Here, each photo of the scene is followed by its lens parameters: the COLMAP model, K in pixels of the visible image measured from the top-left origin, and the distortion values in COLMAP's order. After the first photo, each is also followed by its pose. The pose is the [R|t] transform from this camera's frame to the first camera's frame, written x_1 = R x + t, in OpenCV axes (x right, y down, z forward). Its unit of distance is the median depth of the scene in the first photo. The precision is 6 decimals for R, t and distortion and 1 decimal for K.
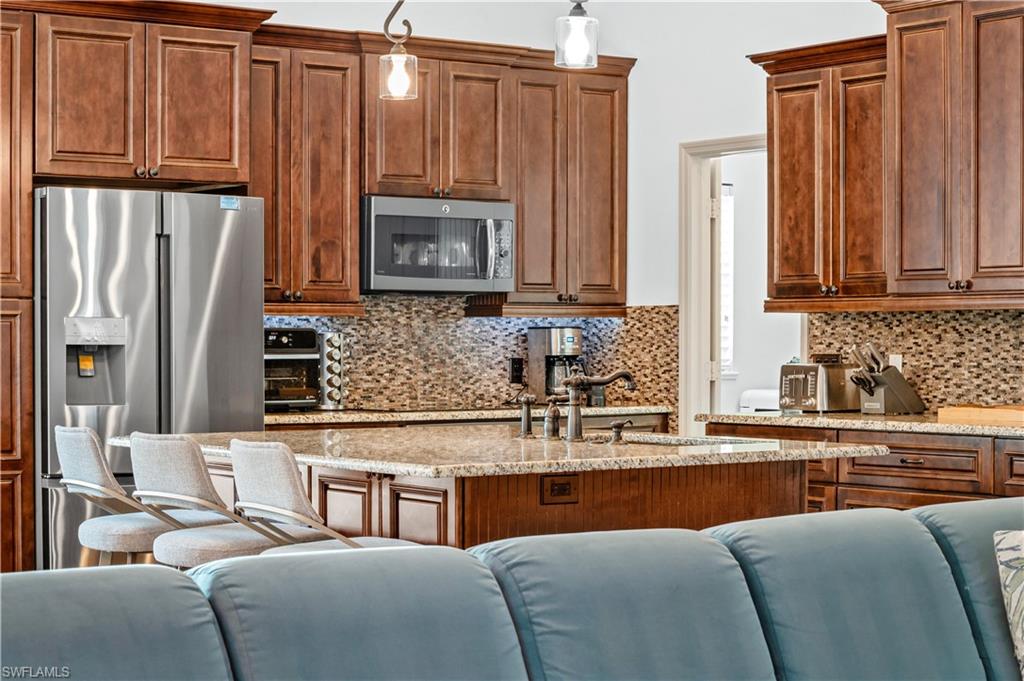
lens RADIAL K [[2091.4, 0, 512.6], [0, 2091.4, 402.0], [0, 0, 1]] dist [-0.139719, 0.087922]
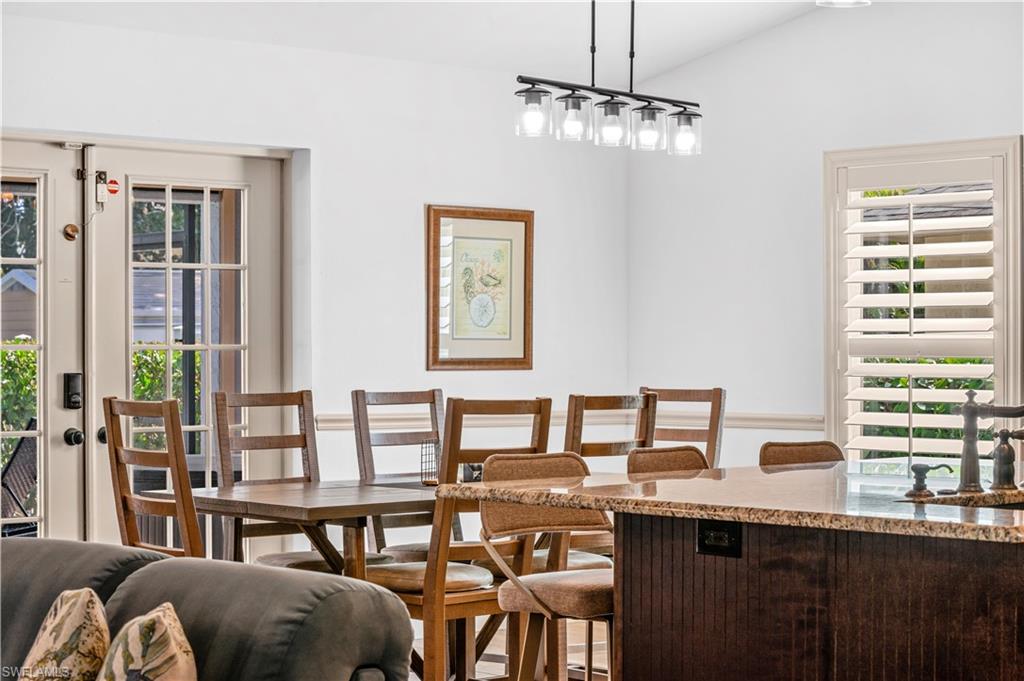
lens RADIAL K [[2080.3, 0, 512.0], [0, 2080.3, 340.5], [0, 0, 1]] dist [-0.128487, -0.008077]
pose [[0.121482, -0.003689, -0.992587, 0.568488], [-0.033051, 0.999424, -0.007760, -0.018241], [0.992043, 0.033748, 0.121290, 0.570338]]
